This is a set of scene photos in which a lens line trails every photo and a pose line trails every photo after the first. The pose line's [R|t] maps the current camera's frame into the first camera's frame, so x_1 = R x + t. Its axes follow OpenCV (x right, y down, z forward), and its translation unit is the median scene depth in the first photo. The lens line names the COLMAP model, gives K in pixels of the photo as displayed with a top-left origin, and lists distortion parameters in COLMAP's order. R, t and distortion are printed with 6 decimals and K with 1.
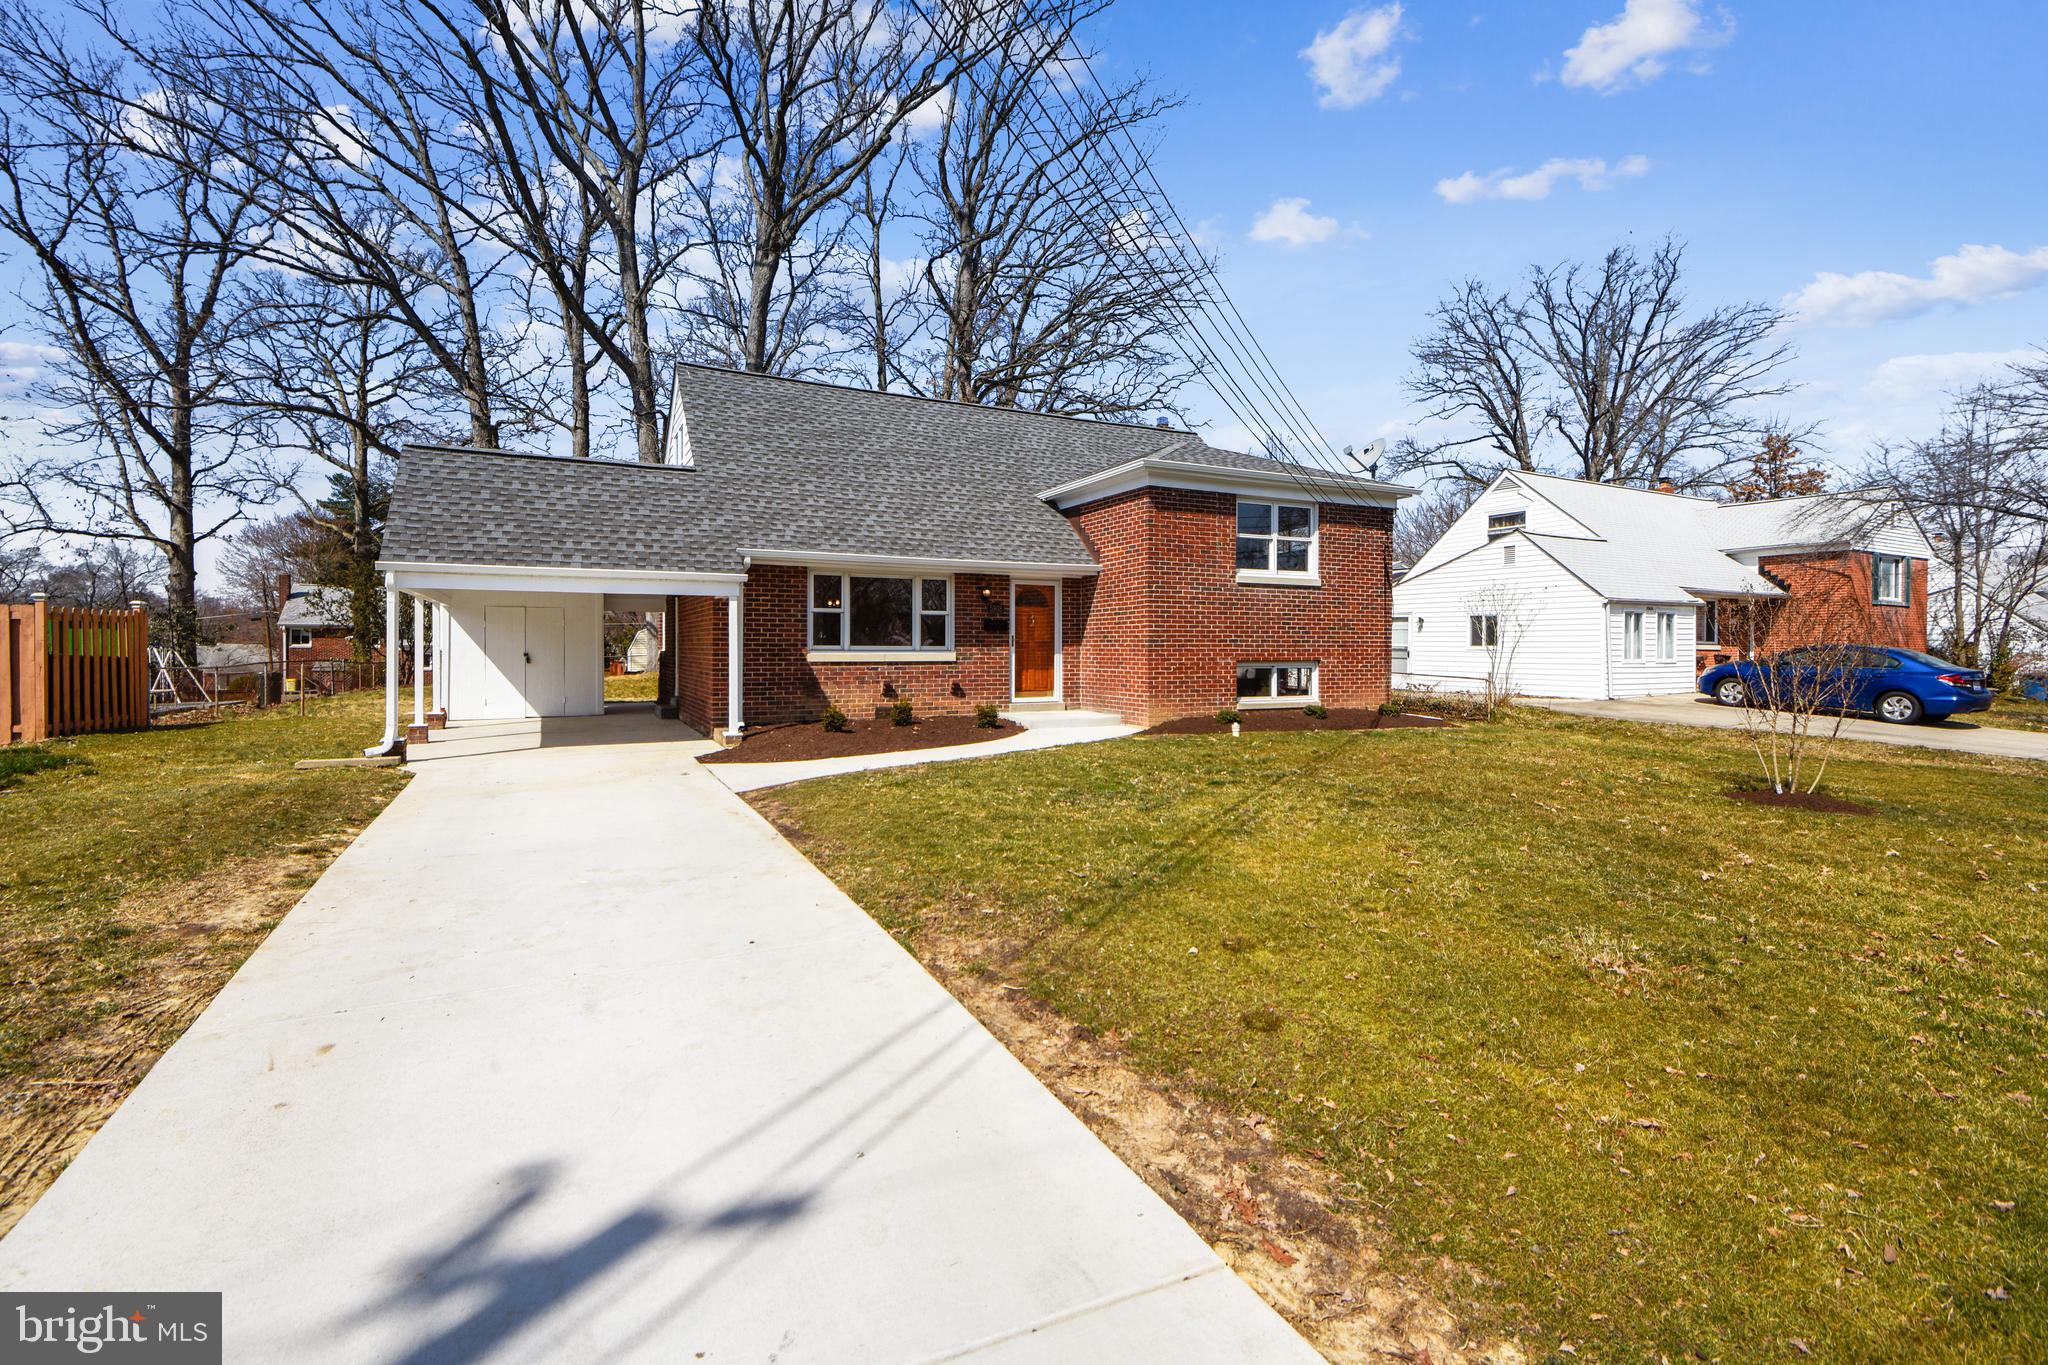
lens RADIAL K [[901.3, 0, 1024.9], [0, 901.3, 651.7], [0, 0, 1]] dist [0.025166, -0.018536]
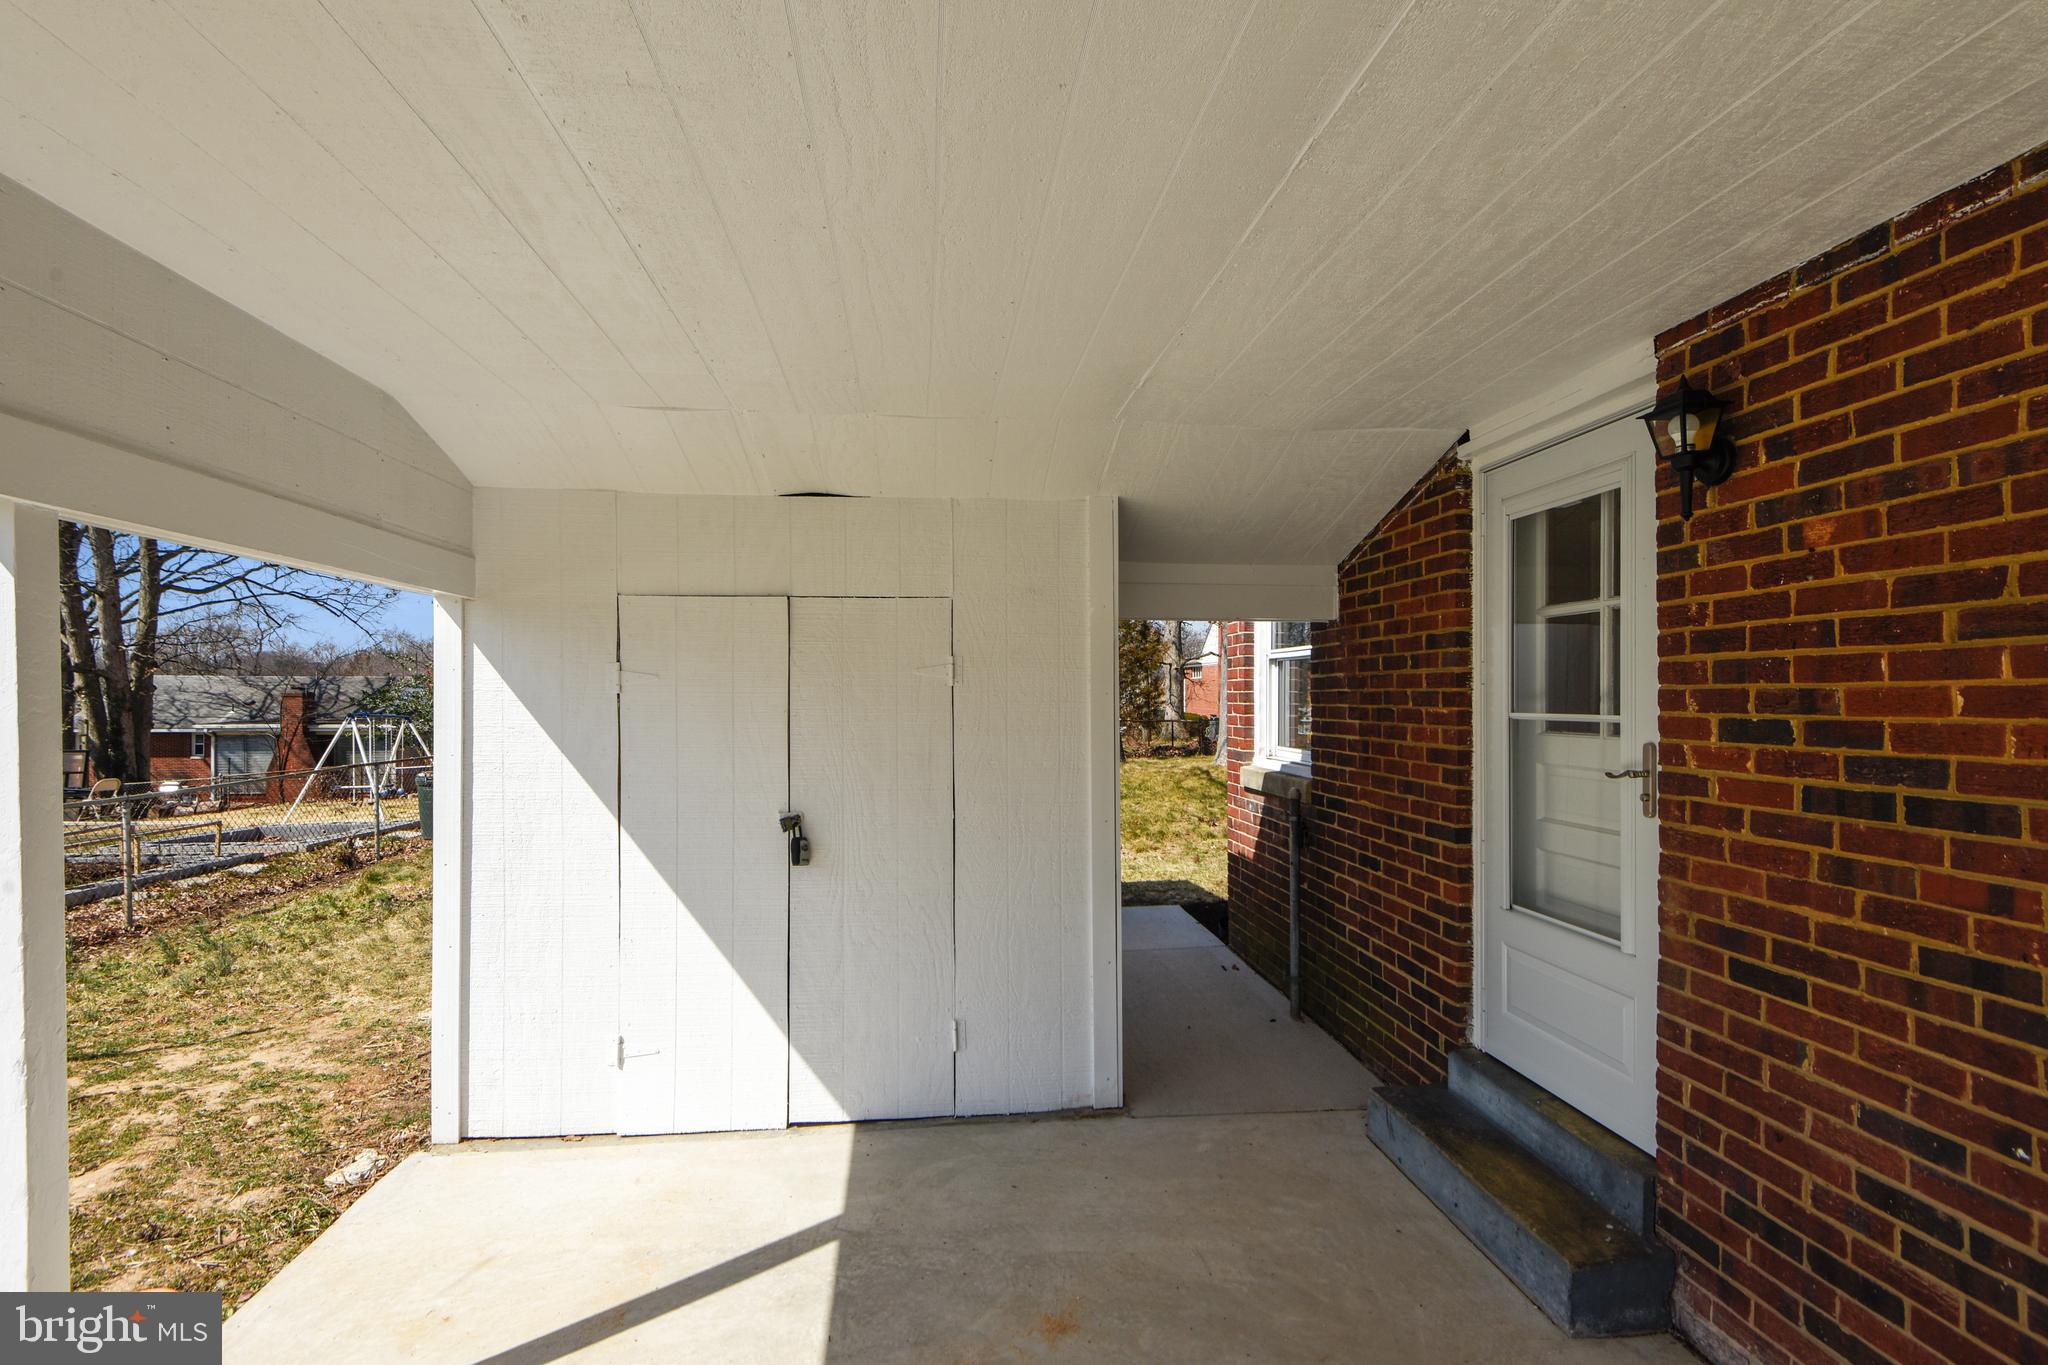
lens RADIAL K [[942.6, 0, 1013.9], [0, 942.6, 689.9], [0, 0, 1]] dist [0.026920, -0.020692]
pose [[0.929263, -0.005106, -0.369384, -0.467852], [0.000387, 0.999917, -0.012848, -0.027702], [0.369419, 0.011796, 0.929188, 0.905663]]
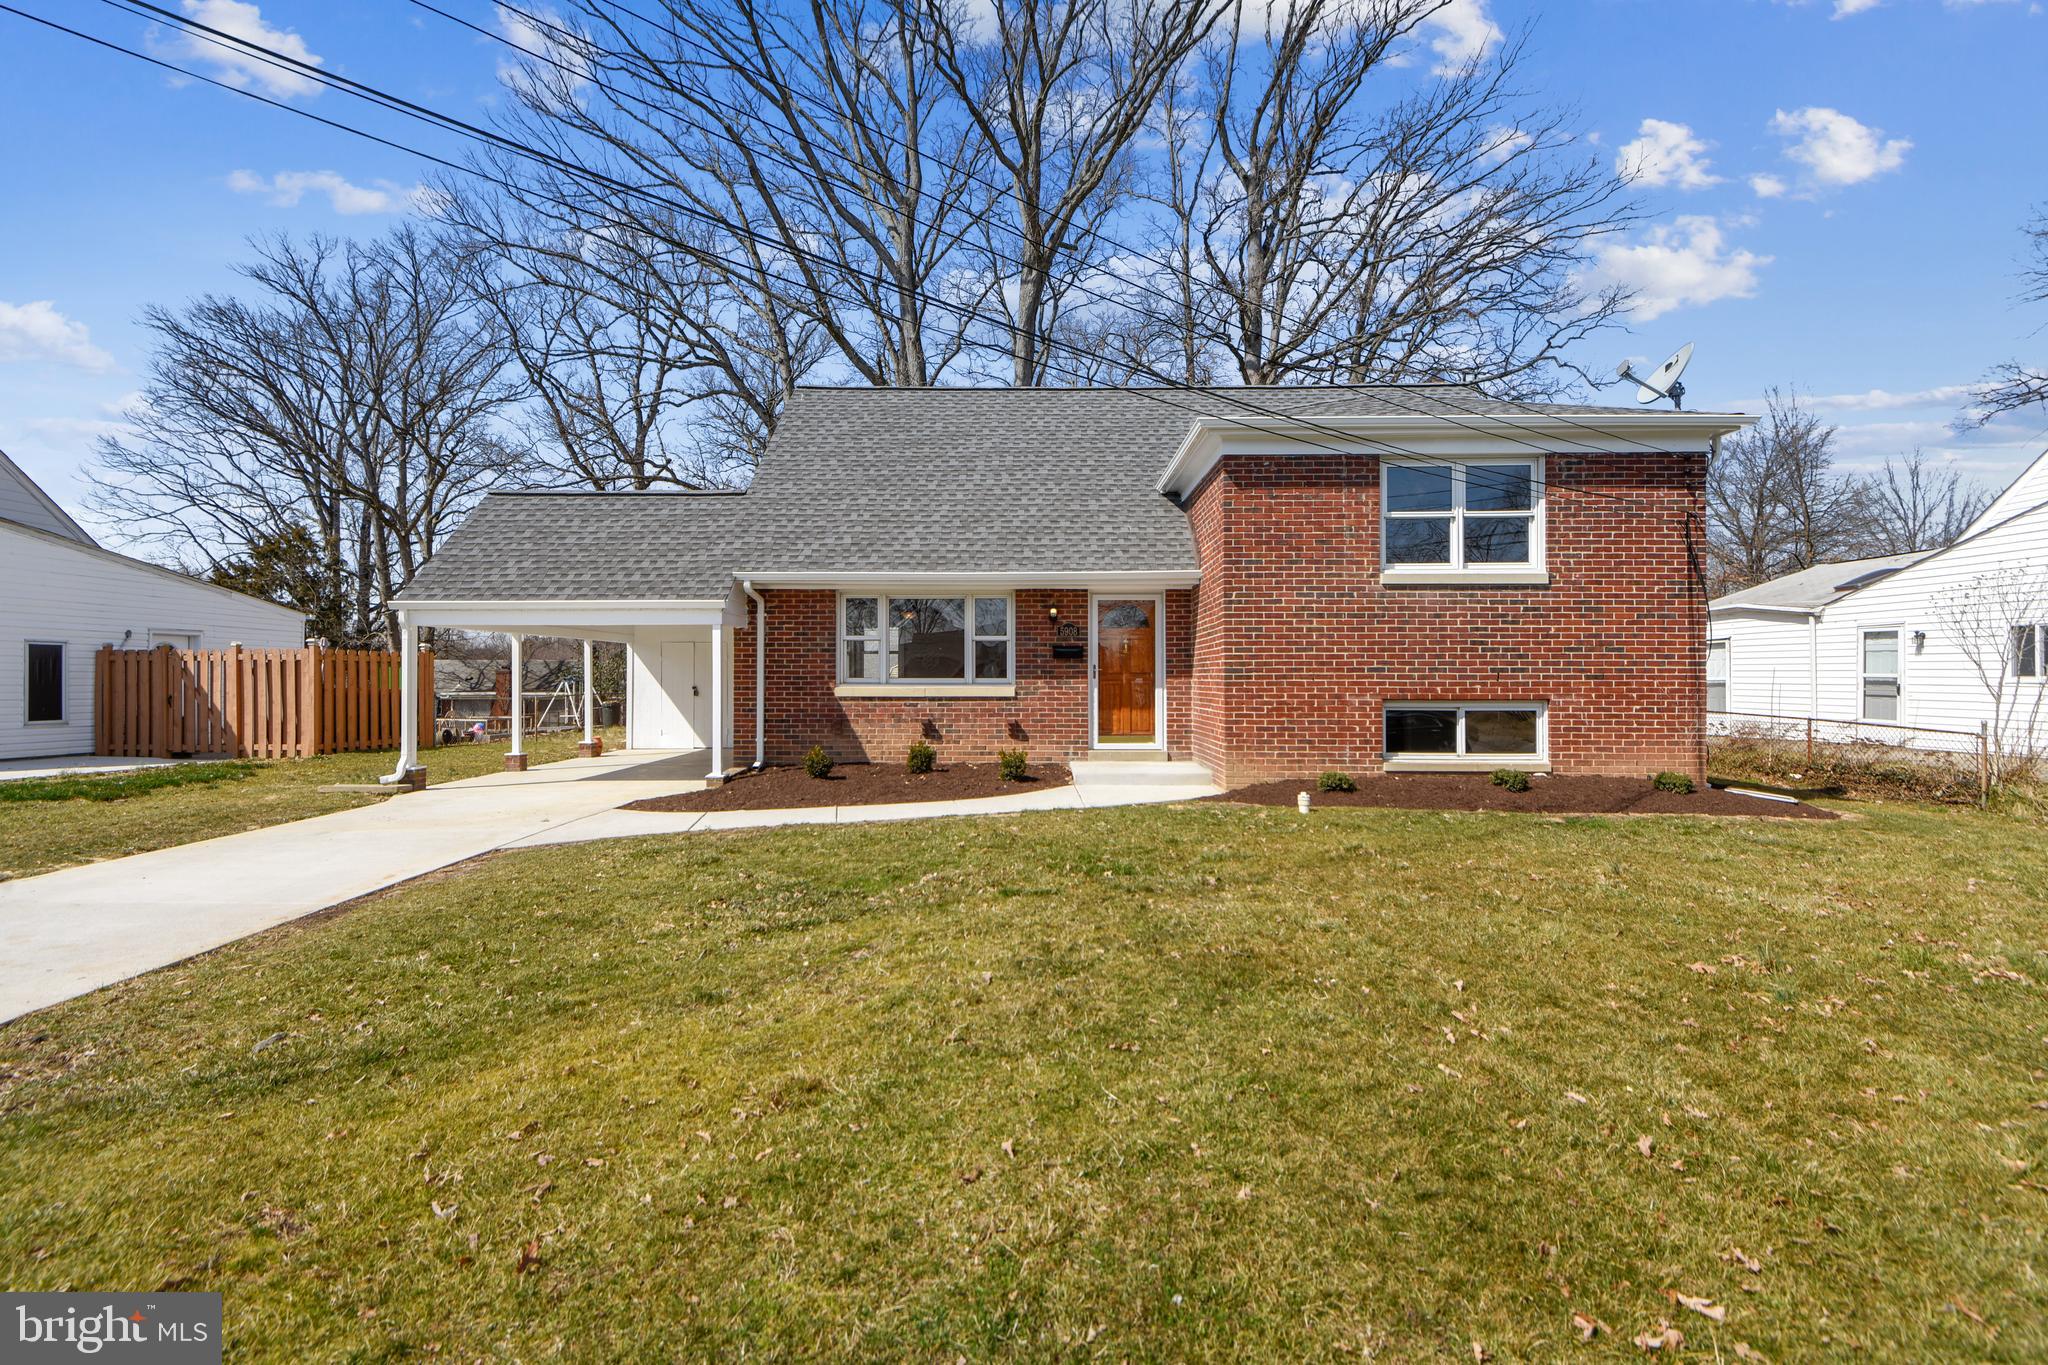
lens RADIAL K [[928.4, 0, 1028.6], [0, 928.4, 676.4], [0, 0, 1]] dist [0.023817, -0.020293]
pose [[0.887187, -0.003524, -0.461397, 0.318444], [-0.000749, 0.999959, -0.009078, -0.000414], [0.461410, 0.008399, 0.887147, 0.250832]]
